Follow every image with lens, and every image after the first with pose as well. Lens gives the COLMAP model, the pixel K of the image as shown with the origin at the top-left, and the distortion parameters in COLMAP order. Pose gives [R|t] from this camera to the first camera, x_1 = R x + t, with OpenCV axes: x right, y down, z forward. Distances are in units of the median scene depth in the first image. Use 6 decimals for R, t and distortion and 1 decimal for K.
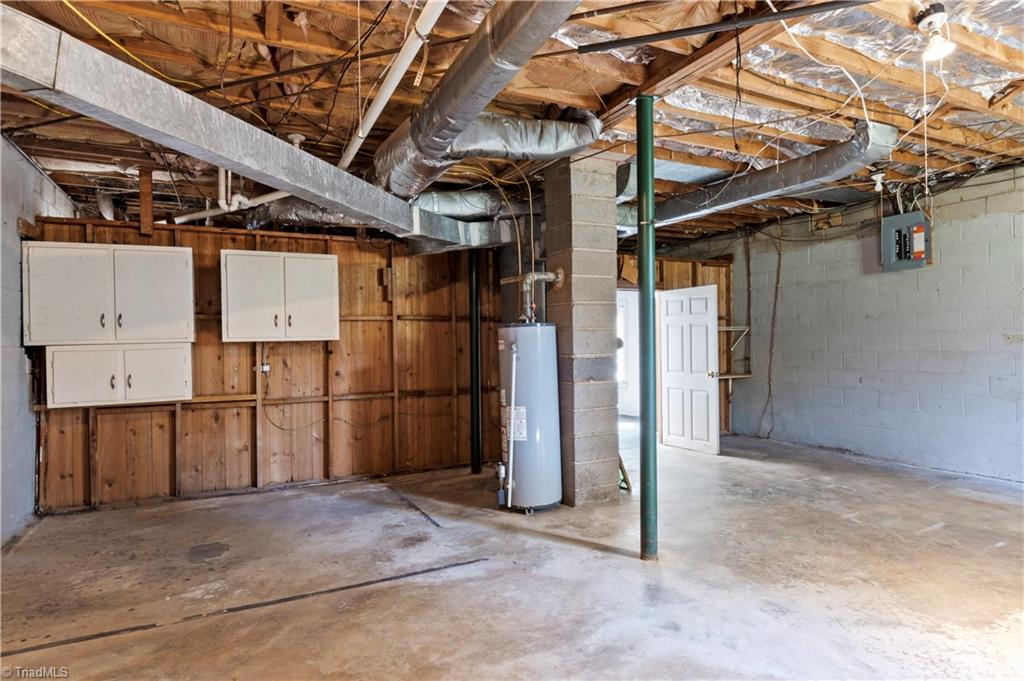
lens RADIAL K [[559.0, 0, 512.0], [0, 559.0, 340.5], [0, 0, 1]] dist [0.001074, 0.001962]
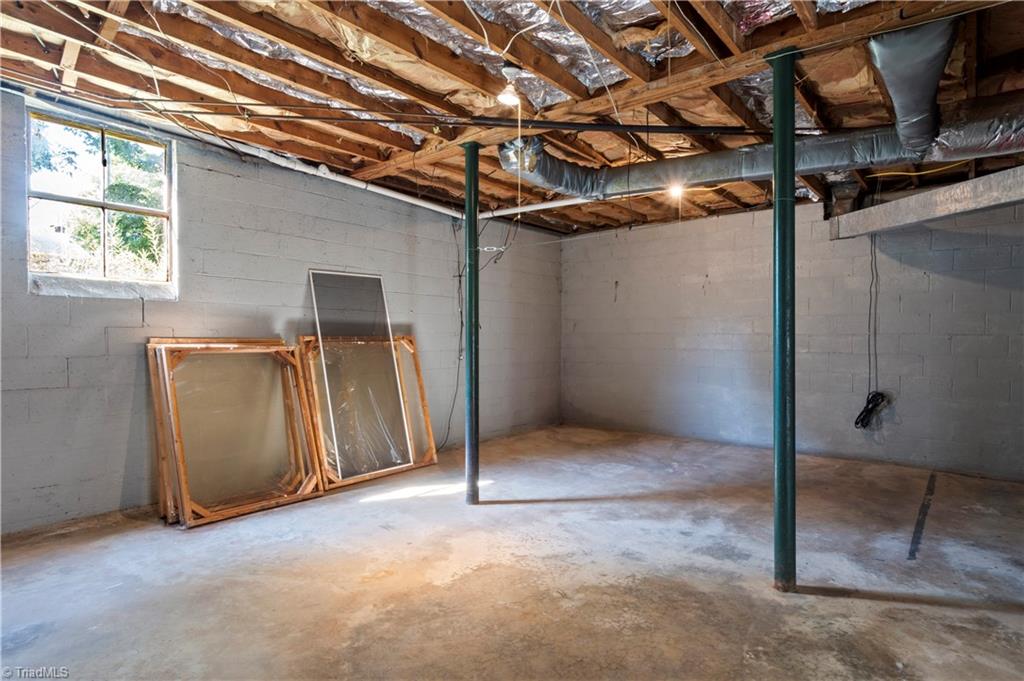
lens RADIAL K [[559.0, 0, 512.0], [0, 559.0, 340.5], [0, 0, 1]] dist [0.001074, 0.001962]
pose [[-0.907410, 0.015333, -0.419967, 1.036213], [0.012438, 0.999876, 0.009632, 0.006108], [0.420063, 0.003516, -0.907488, 1.709741]]
